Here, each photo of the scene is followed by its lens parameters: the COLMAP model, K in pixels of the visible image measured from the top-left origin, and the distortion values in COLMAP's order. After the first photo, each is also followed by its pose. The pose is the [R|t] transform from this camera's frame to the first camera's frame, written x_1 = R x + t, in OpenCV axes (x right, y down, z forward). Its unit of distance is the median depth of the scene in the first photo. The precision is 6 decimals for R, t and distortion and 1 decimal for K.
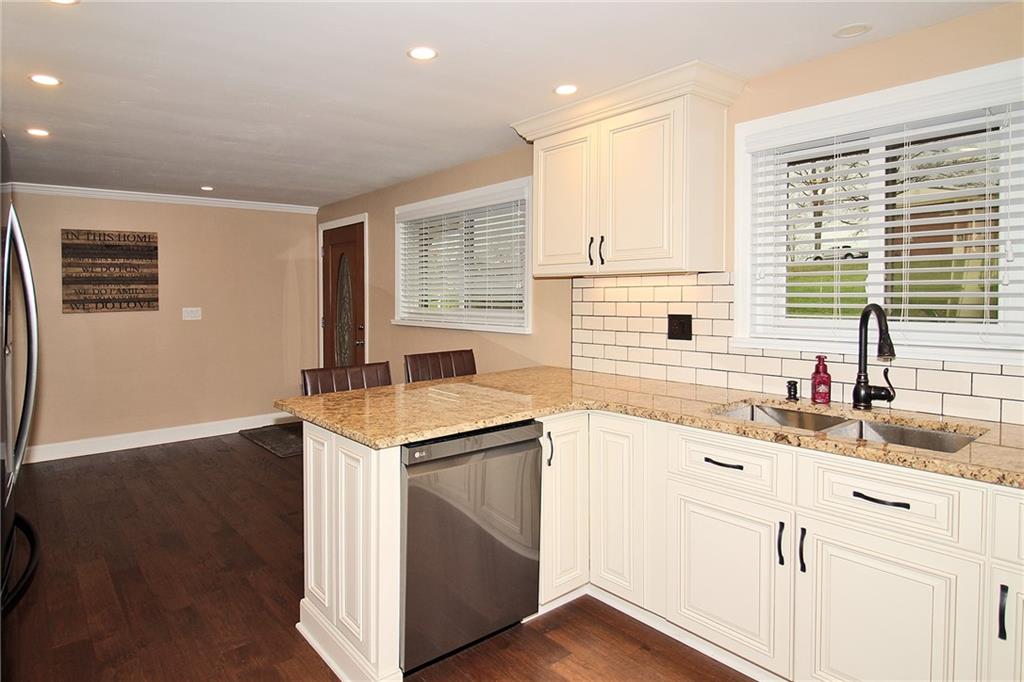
lens RADIAL K [[595.6, 0, 508.7], [0, 595.6, 312.0], [0, 0, 1]] dist [0.000512, -0.000671]
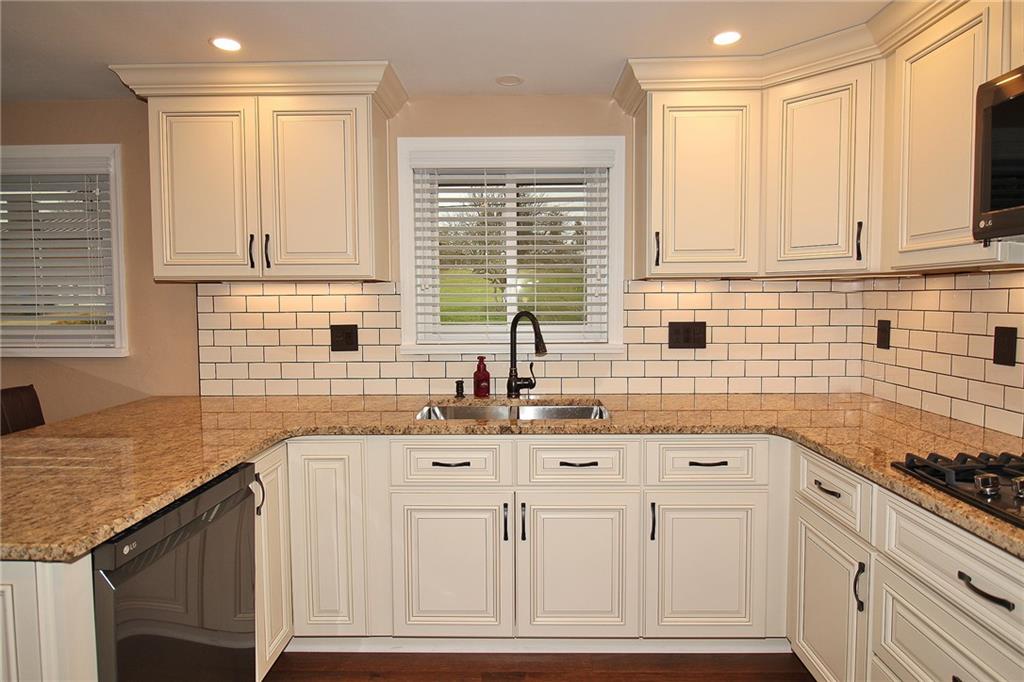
lens RADIAL K [[567.6, 0, 512.0], [0, 567.6, 341.0], [0, 0, 1]] dist [-0.002128, -0.001300]
pose [[0.644776, -0.044642, 0.763067, -0.273931], [0.024047, 0.998984, 0.038124, 0.002489], [-0.763993, -0.006232, 0.645194, 0.235845]]
